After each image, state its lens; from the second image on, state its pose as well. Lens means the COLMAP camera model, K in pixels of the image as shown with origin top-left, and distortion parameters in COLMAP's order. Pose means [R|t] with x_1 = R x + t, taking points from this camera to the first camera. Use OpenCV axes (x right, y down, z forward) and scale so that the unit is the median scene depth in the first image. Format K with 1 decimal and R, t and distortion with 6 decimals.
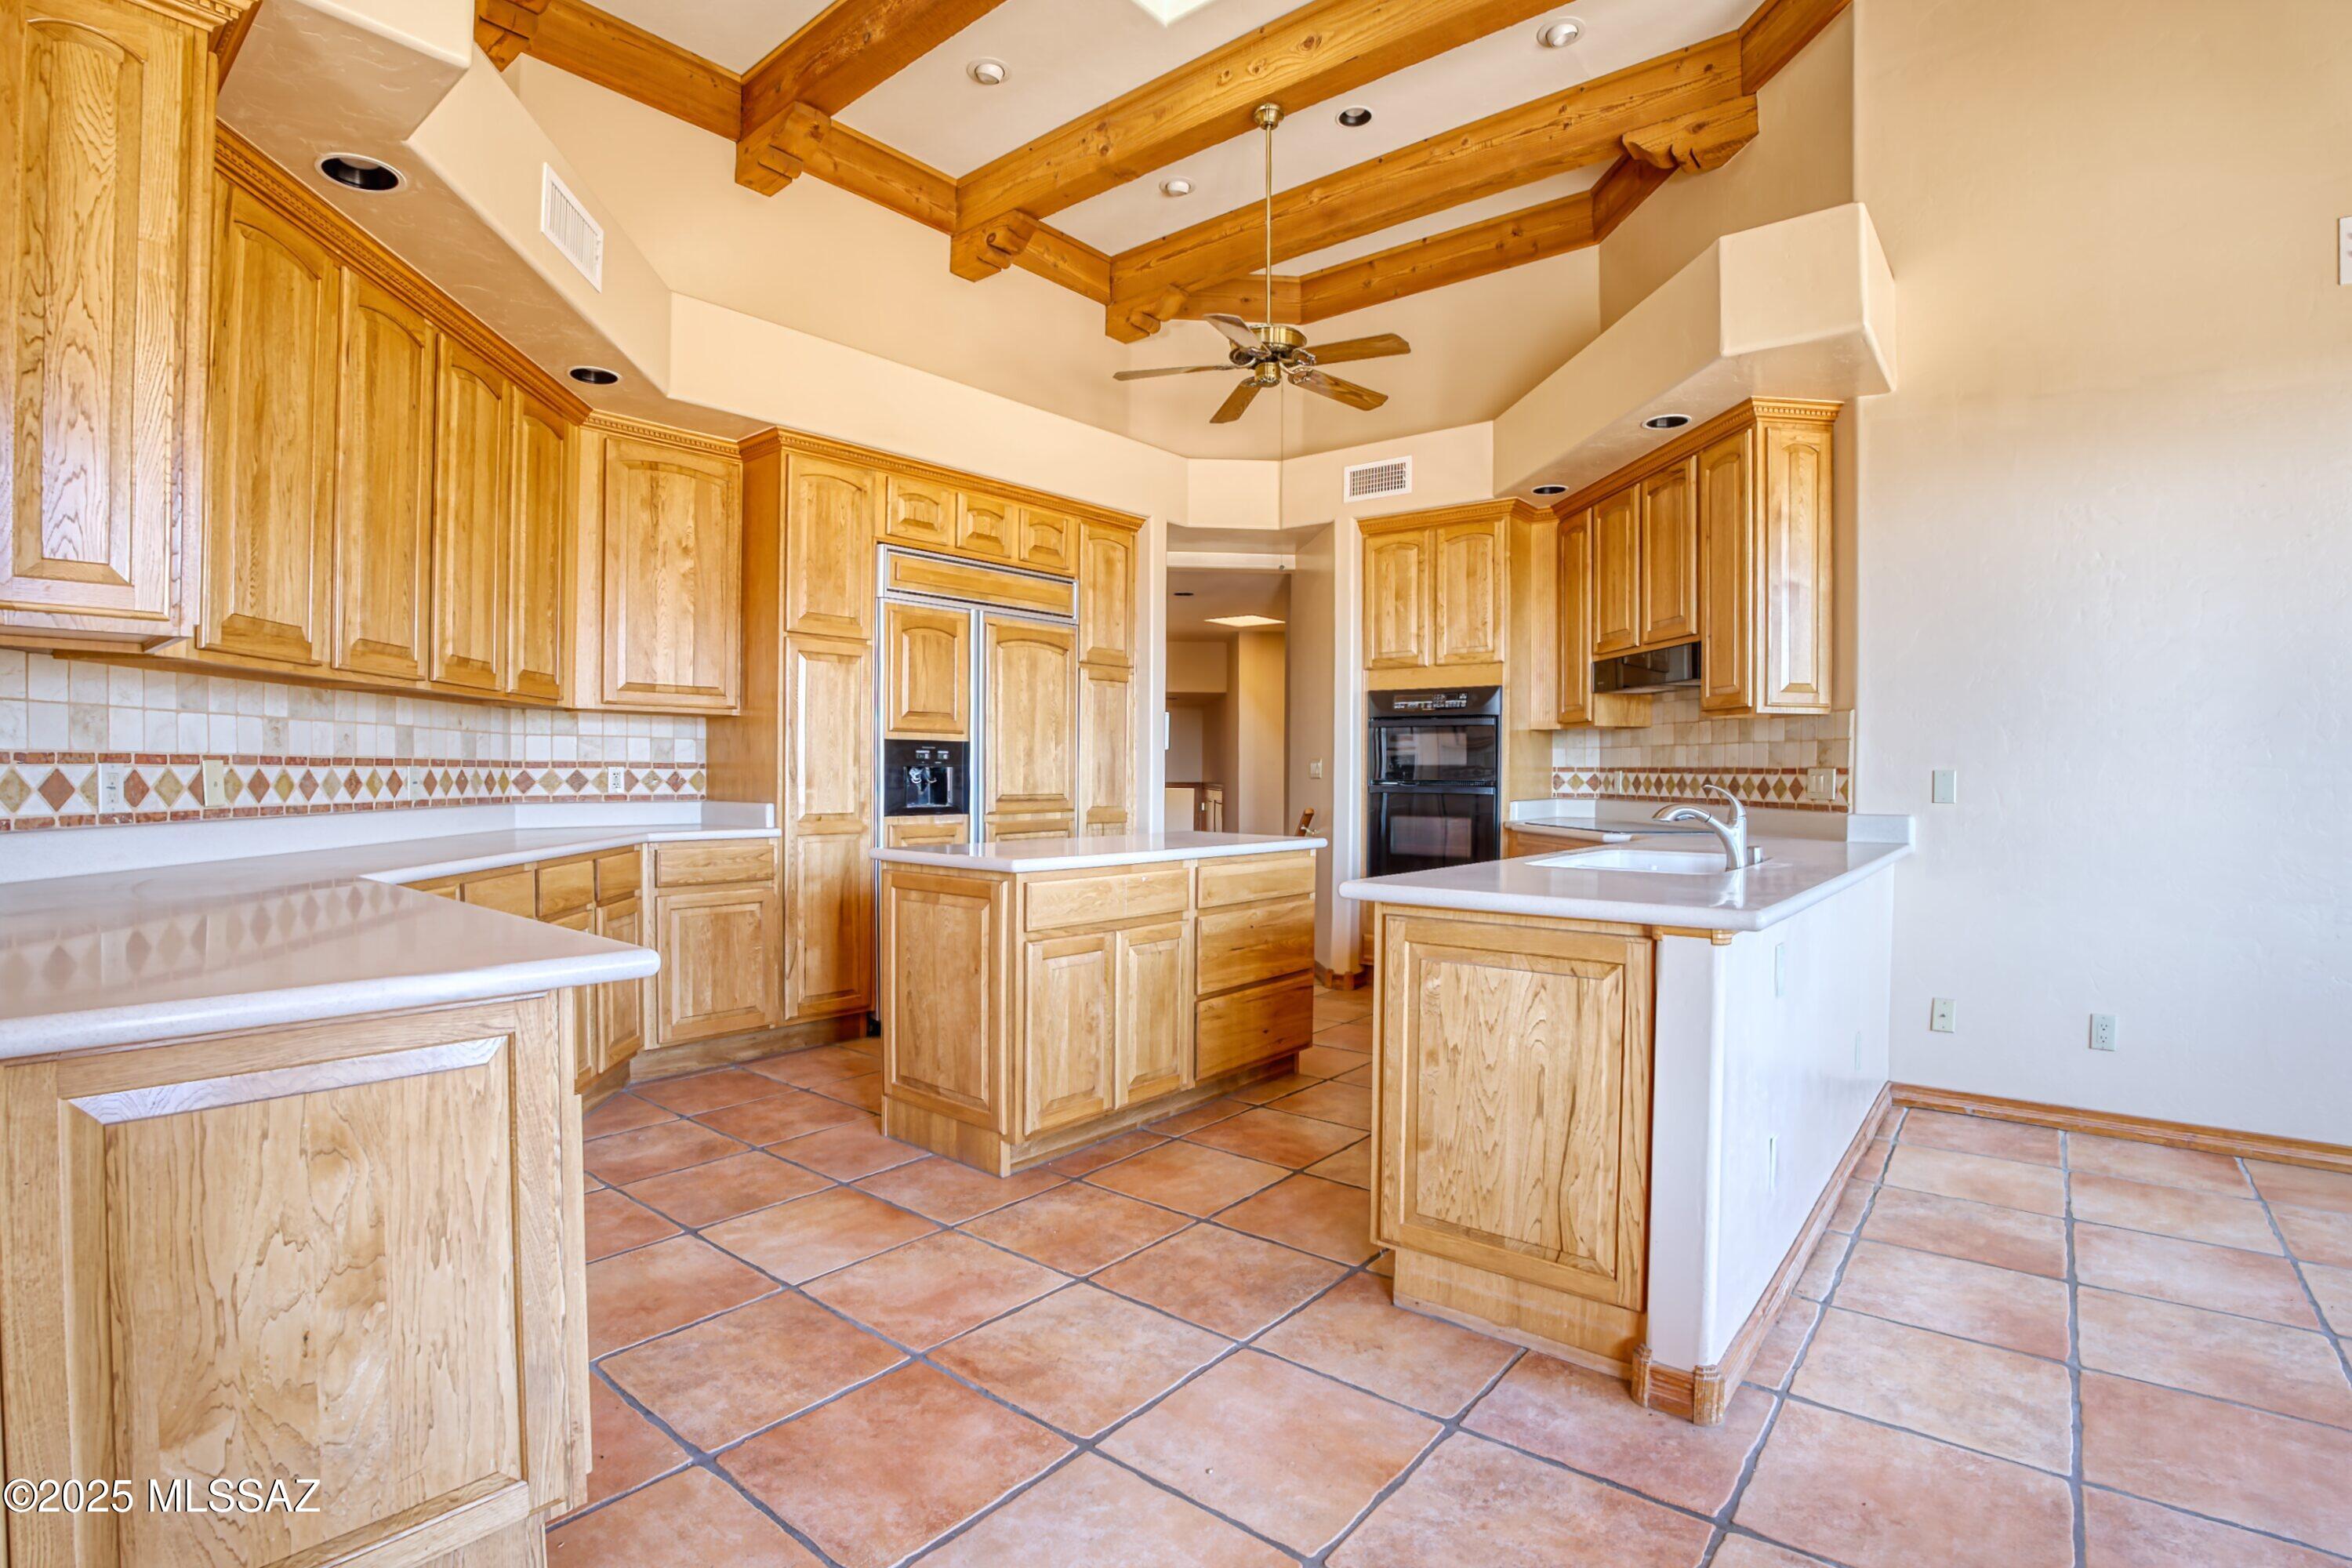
lens RADIAL K [[1099.4, 0, 1162.8], [0, 1099.4, 778.1], [0, 0, 1]] dist [-0.064960, 0.005036]
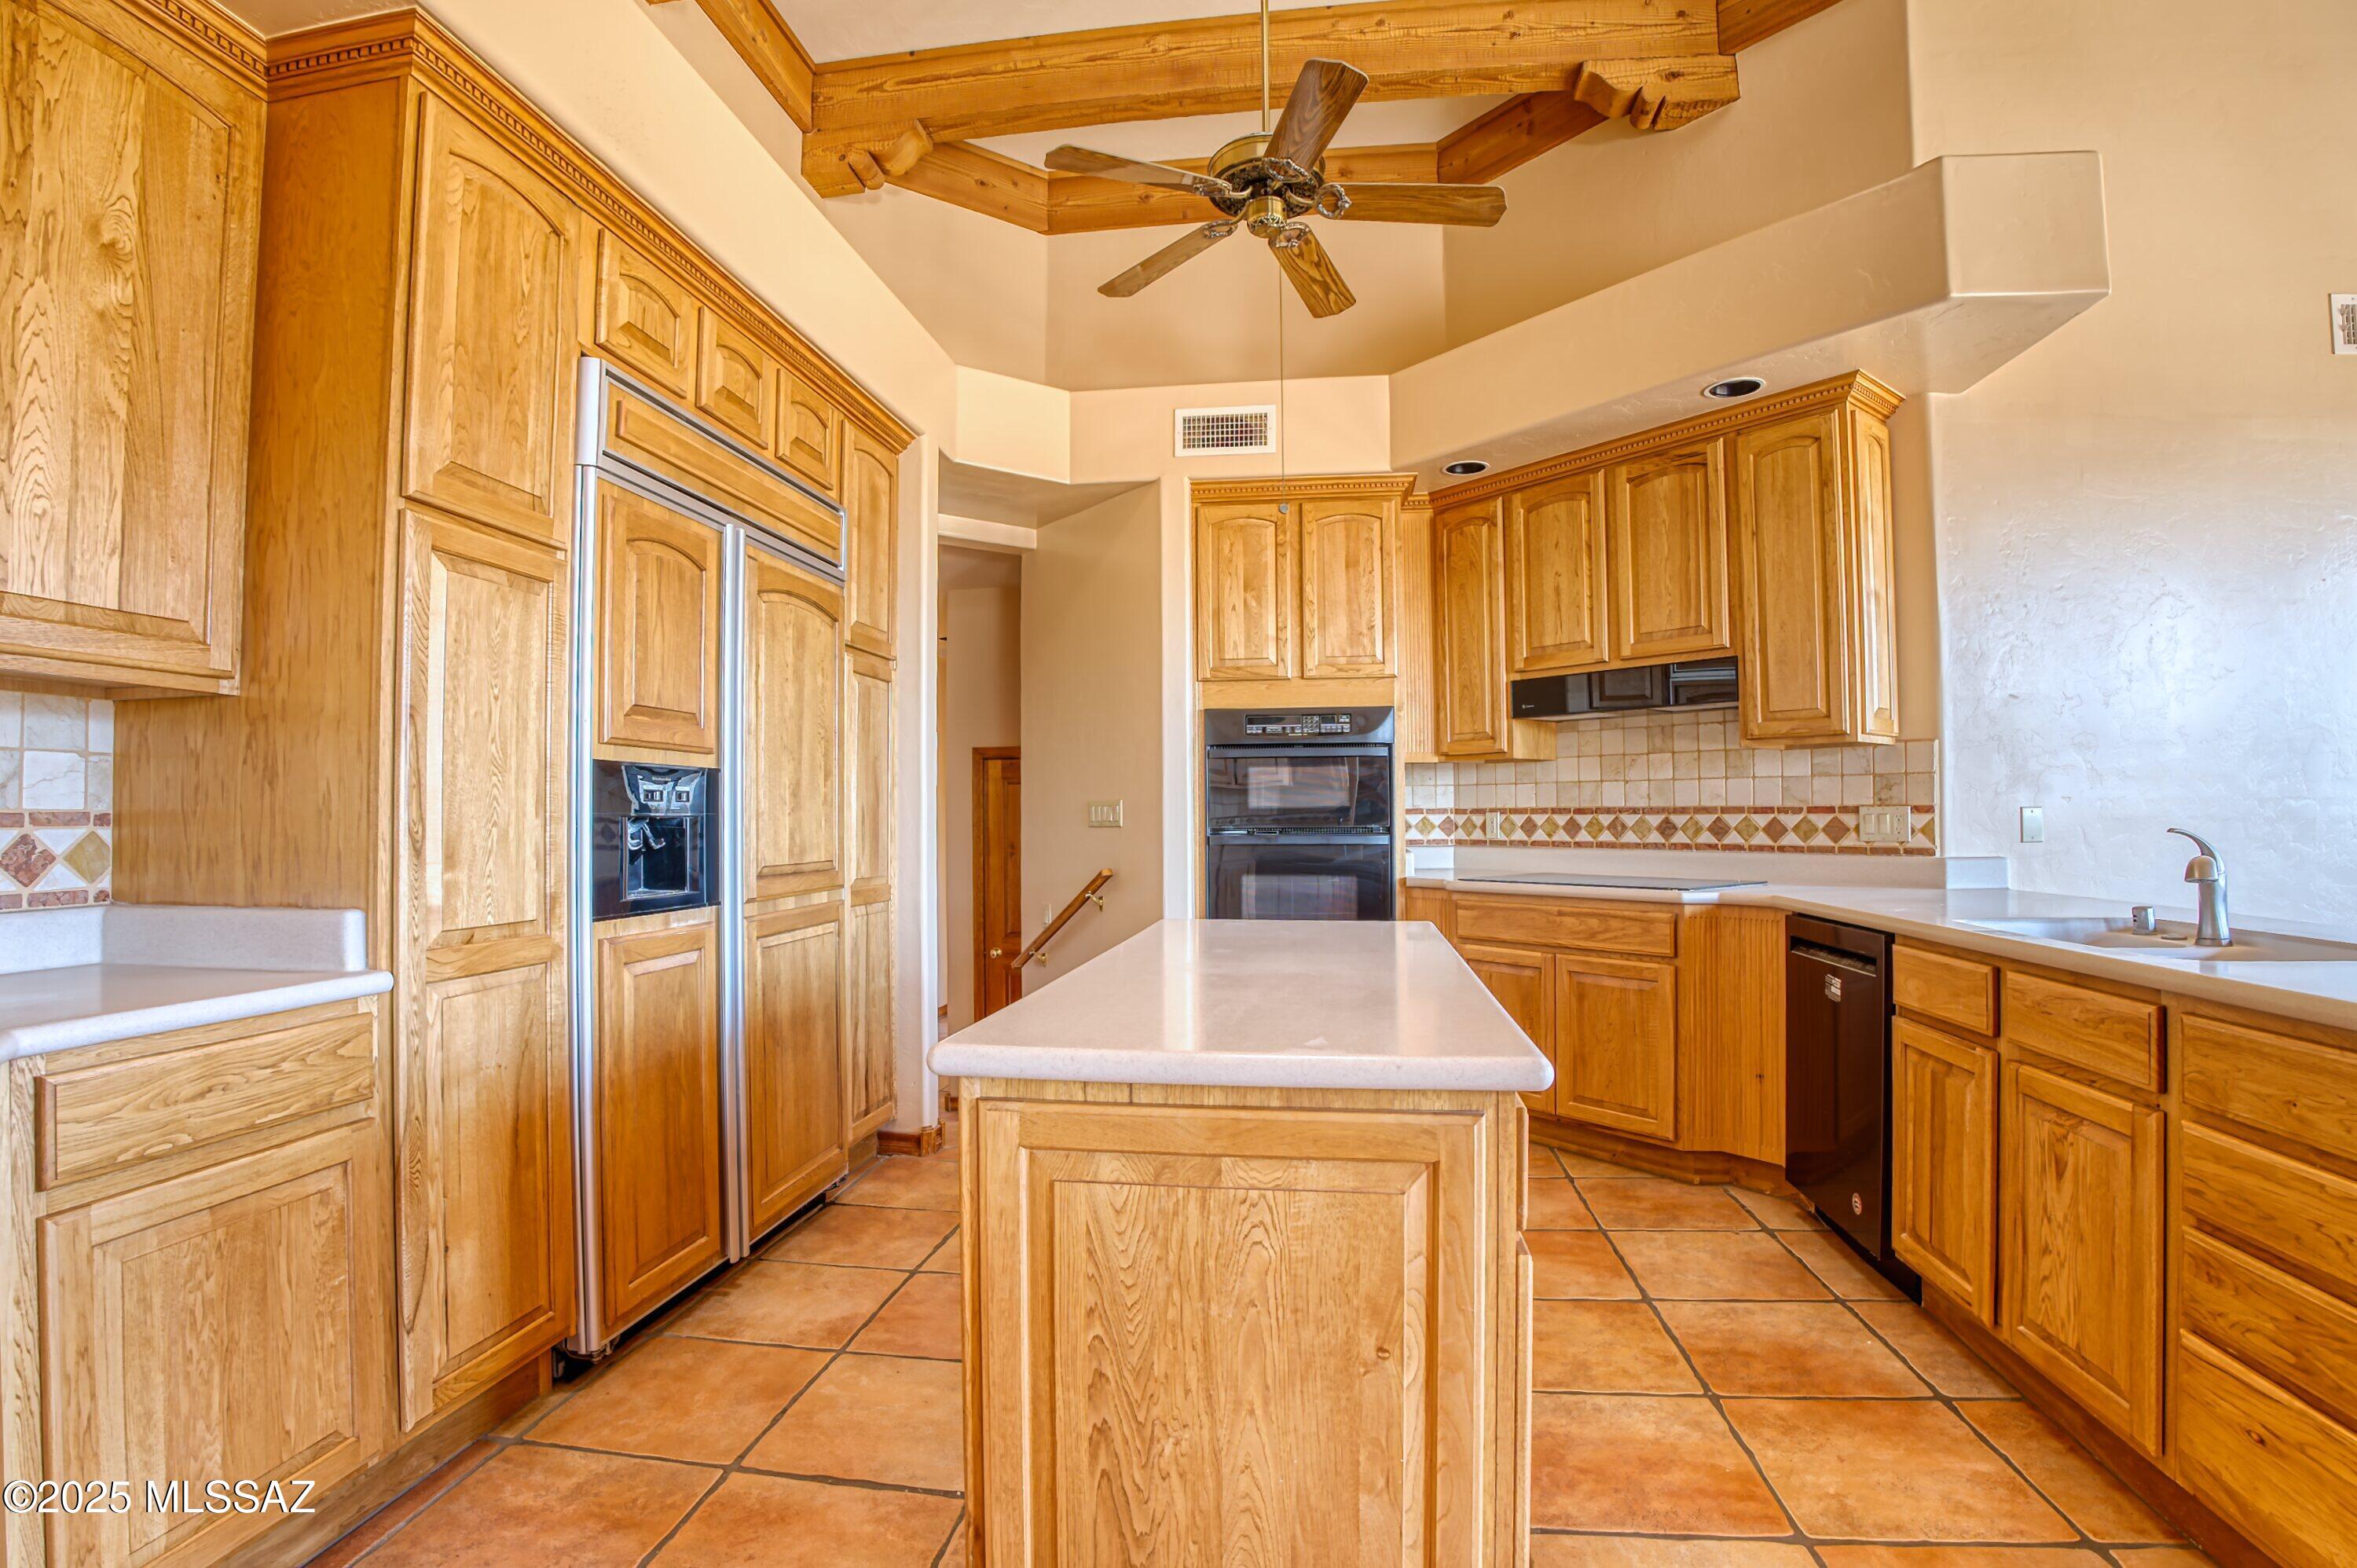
lens RADIAL K [[1101.6, 0, 1181.3], [0, 1101.6, 779.7], [0, 0, 1]] dist [-0.064960, 0.005036]
pose [[0.852785, 0.005903, 0.522229, -0.290959], [0.013399, 0.999360, -0.033176, -0.008060], [-0.522090, 0.035289, 0.852160, 0.480278]]
